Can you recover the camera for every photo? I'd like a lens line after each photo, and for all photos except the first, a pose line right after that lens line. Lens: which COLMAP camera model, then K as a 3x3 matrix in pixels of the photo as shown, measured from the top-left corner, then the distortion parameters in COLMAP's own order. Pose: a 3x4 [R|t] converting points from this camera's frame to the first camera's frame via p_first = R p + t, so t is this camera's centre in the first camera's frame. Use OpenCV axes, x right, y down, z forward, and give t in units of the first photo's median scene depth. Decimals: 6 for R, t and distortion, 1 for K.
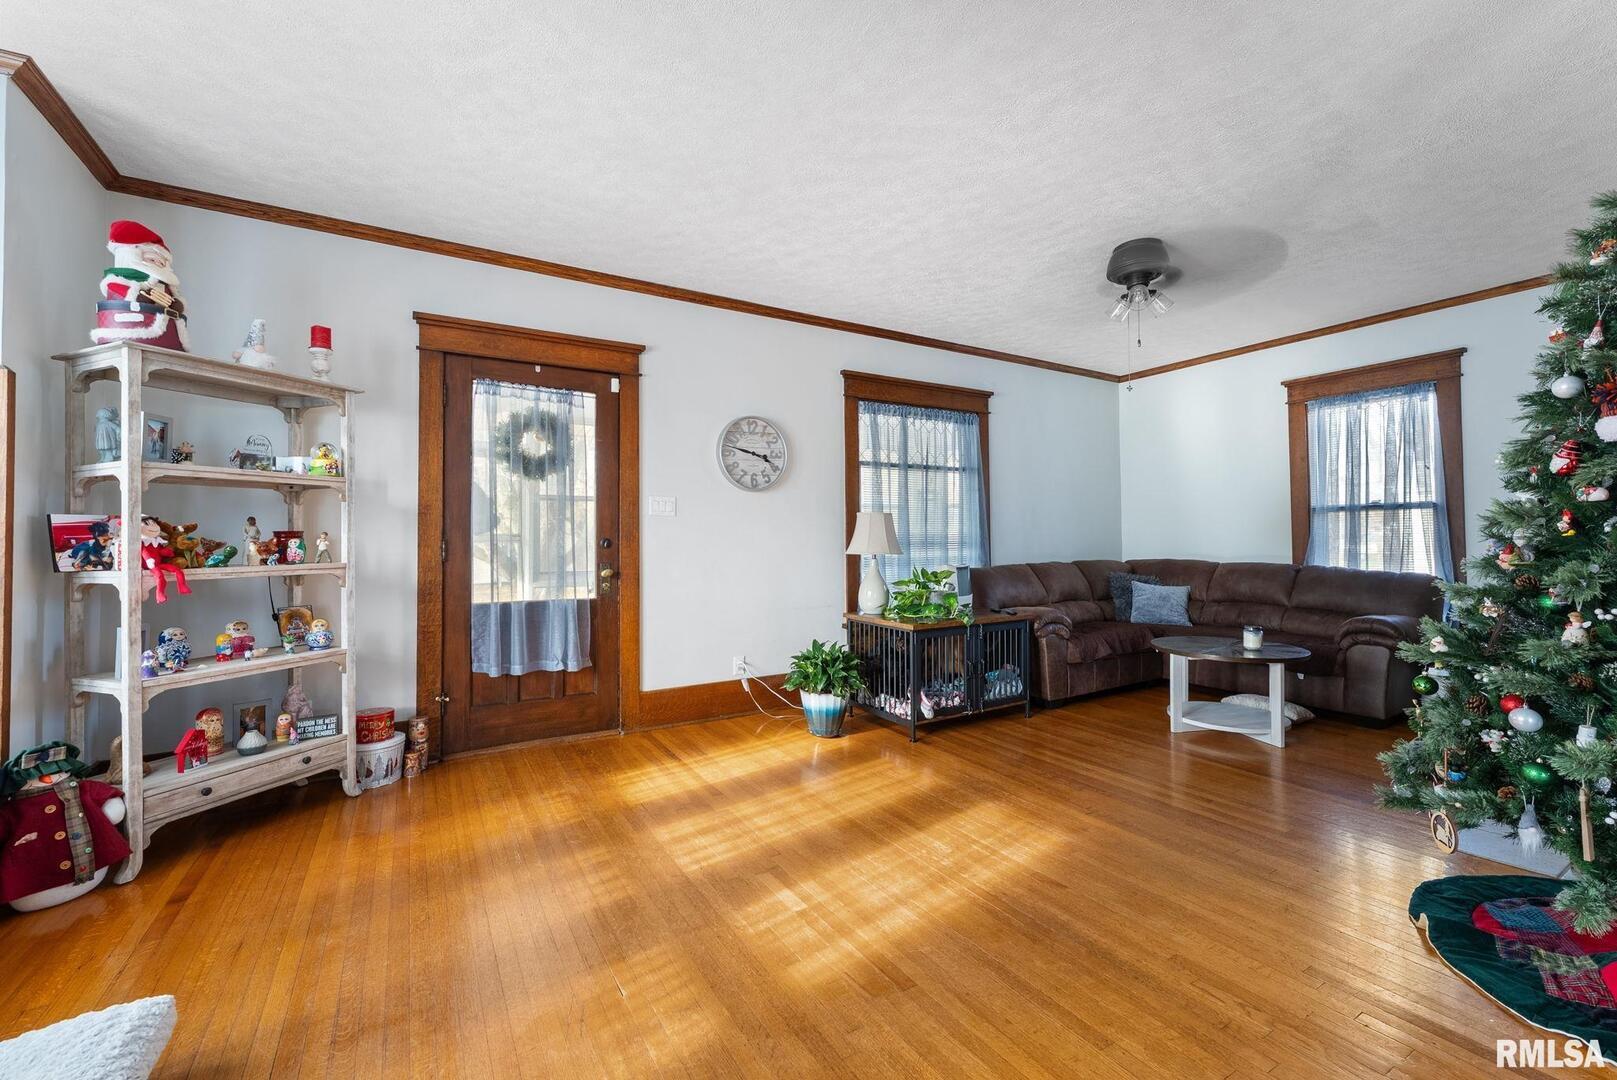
lens RADIAL K [[656.5, 0, 796.1], [0, 656.5, 529.4], [0, 0, 1]] dist [-0.004069, -0.000206]
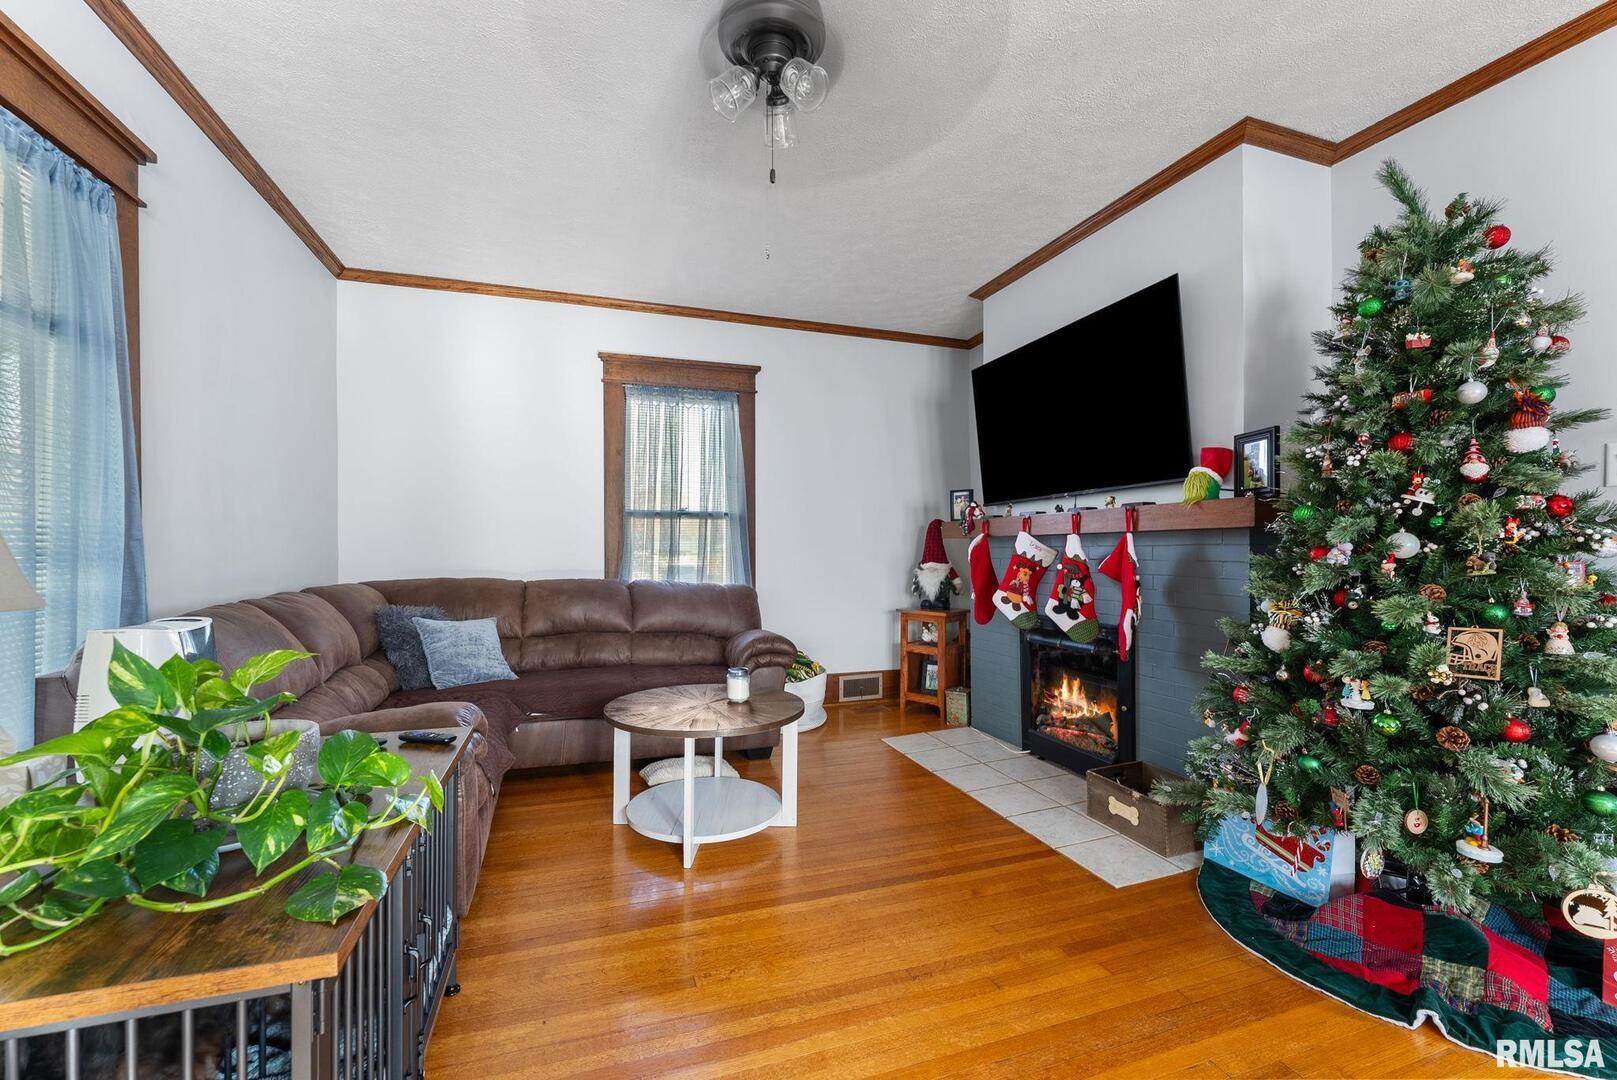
lens RADIAL K [[656.5, 0, 813.1], [0, 656.5, 552.1], [0, 0, 1]] dist [-0.004069, -0.000206]
pose [[0.194178, 0.005536, 0.980951, 0.007024], [-0.020042, 0.999798, -0.001675, 0.020054], [-0.980762, -0.019336, 0.194250, 0.793653]]
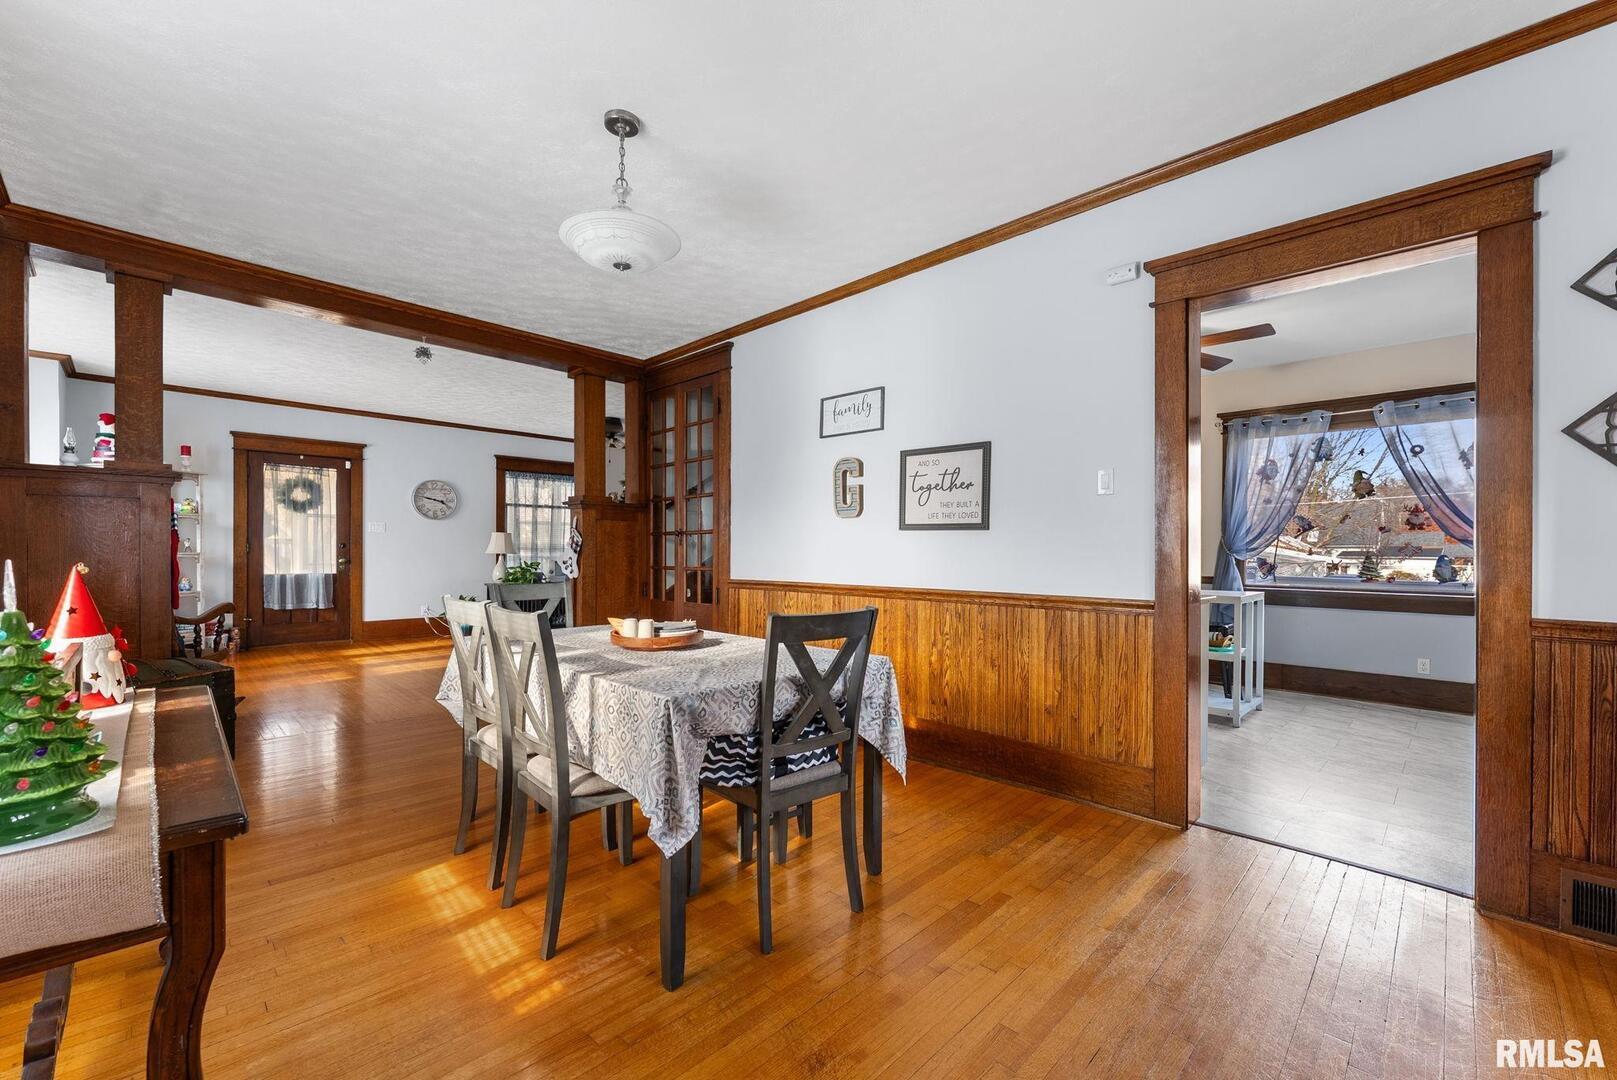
lens RADIAL K [[656.5, 0, 807.2], [0, 656.5, 555.8], [0, 0, 1]] dist [-0.004069, -0.000206]
pose [[0.966875, 0.010378, 0.255040, 0.574163], [-0.016698, 0.999604, 0.022628, -0.016232], [-0.254704, -0.026137, 0.966666, -1.293713]]
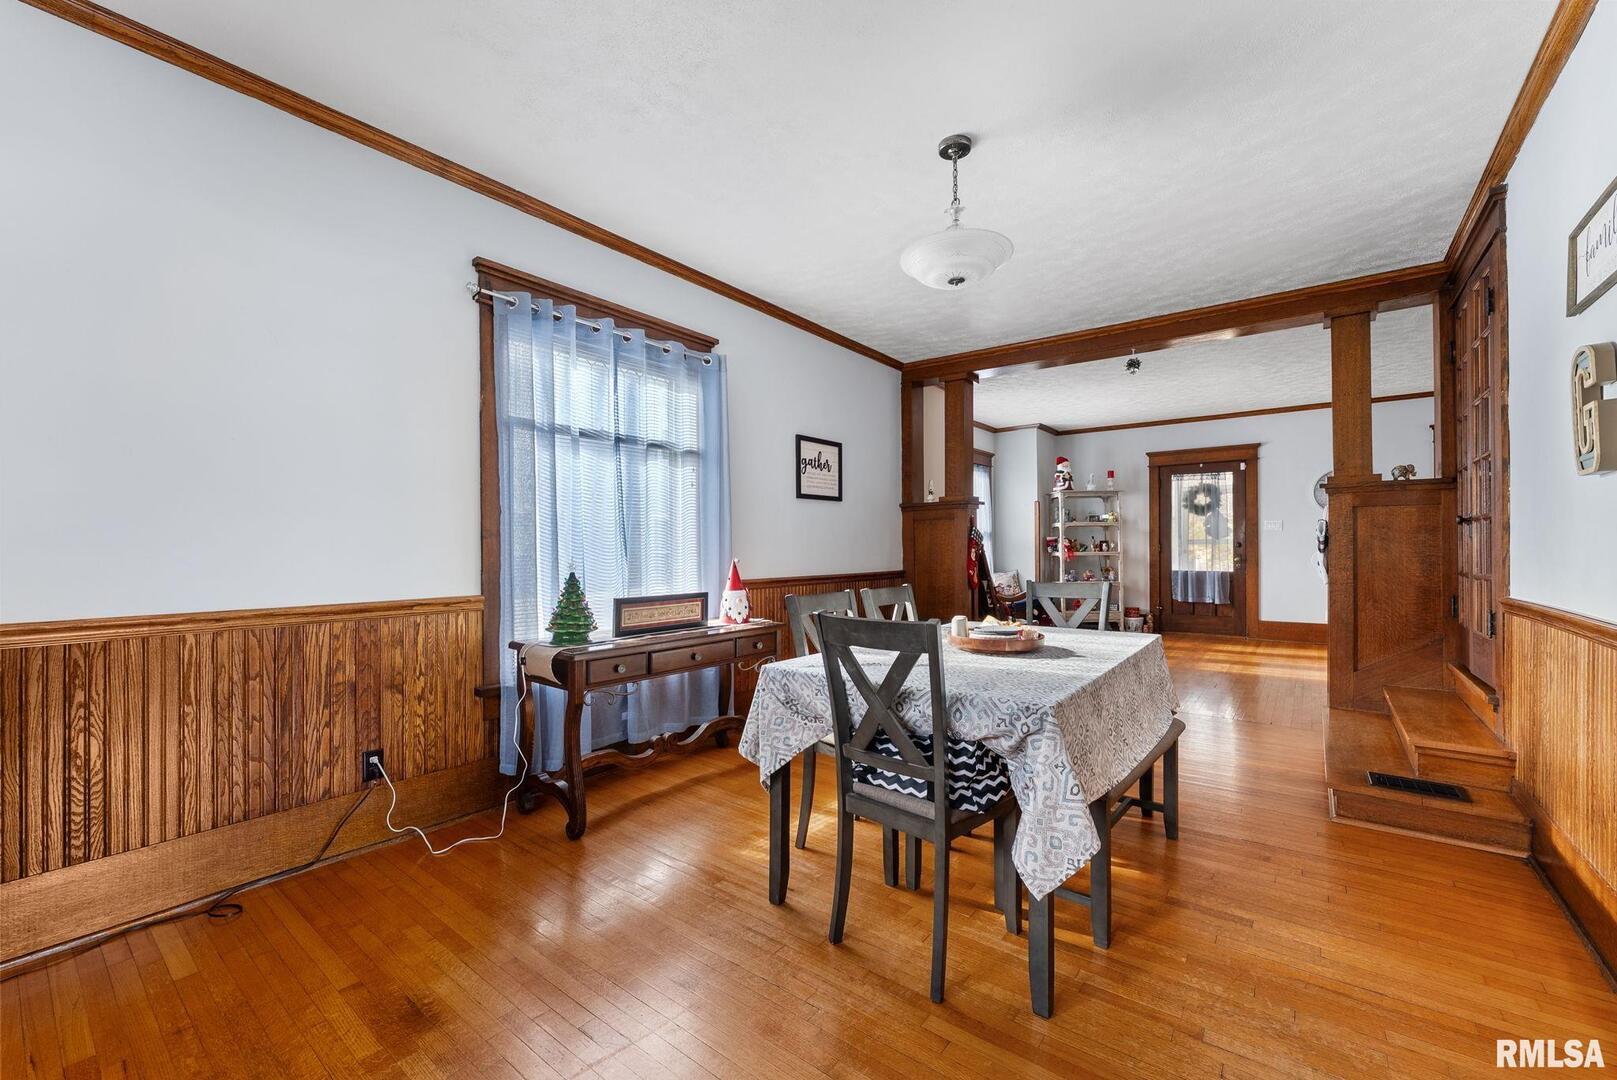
lens RADIAL K [[656.5, 0, 812.2], [0, 656.5, 547.1], [0, 0, 1]] dist [-0.004069, -0.000206]
pose [[0.371194, 0.001258, -0.928554, 1.140417], [0.019595, 0.999766, 0.009188, -0.016492], [0.928348, -0.021605, 0.371083, -1.012478]]
